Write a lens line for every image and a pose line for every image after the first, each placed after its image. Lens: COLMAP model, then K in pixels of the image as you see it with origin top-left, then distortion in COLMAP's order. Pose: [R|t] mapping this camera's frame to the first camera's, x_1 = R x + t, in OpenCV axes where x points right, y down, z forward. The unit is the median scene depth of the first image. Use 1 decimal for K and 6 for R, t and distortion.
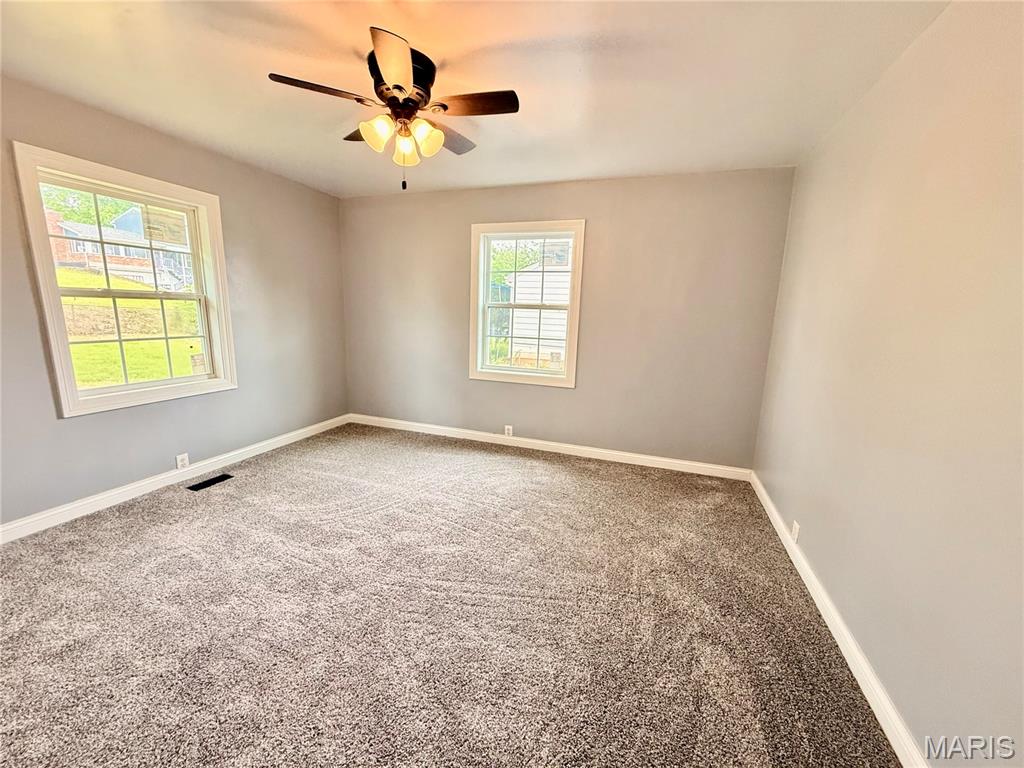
lens RADIAL K [[405.8, 0, 508.0], [0, 405.8, 393.9], [0, 0, 1]] dist [0.000684, -0.000284]
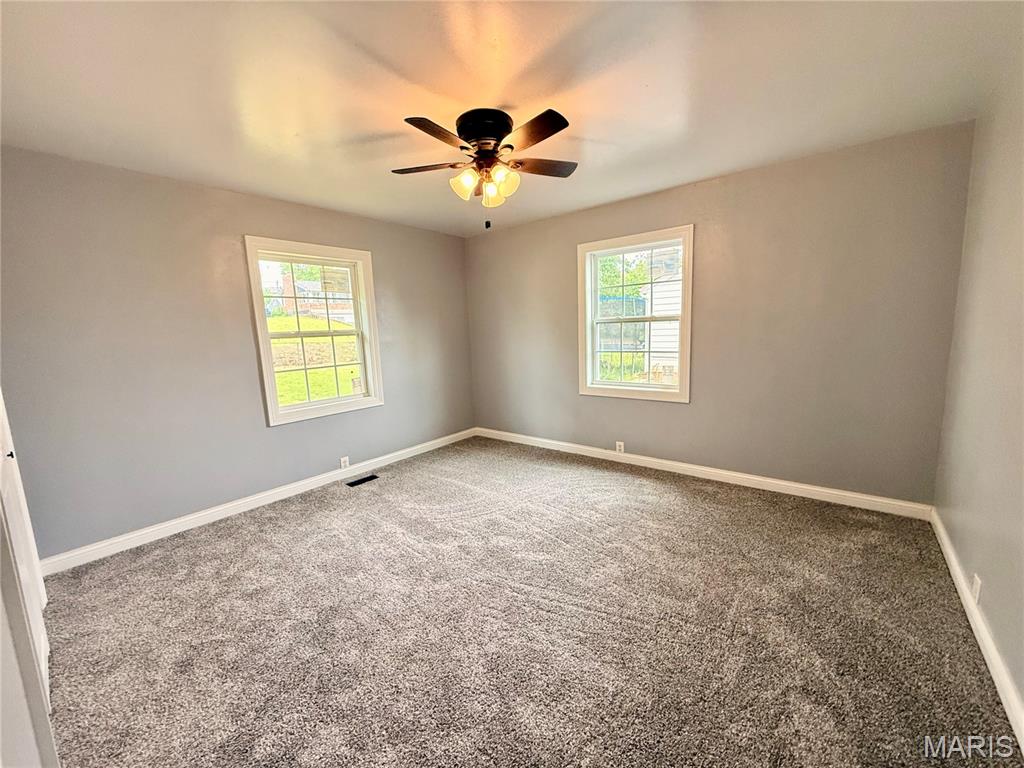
lens RADIAL K [[405.8, 0, 509.4], [0, 405.8, 394.0], [0, 0, 1]] dist [0.000684, -0.000284]
pose [[0.940754, -0.013805, -0.338809, 0.139481], [-0.000253, 0.999142, -0.041412, 0.006446], [0.339090, 0.039044, 0.939943, -0.024123]]
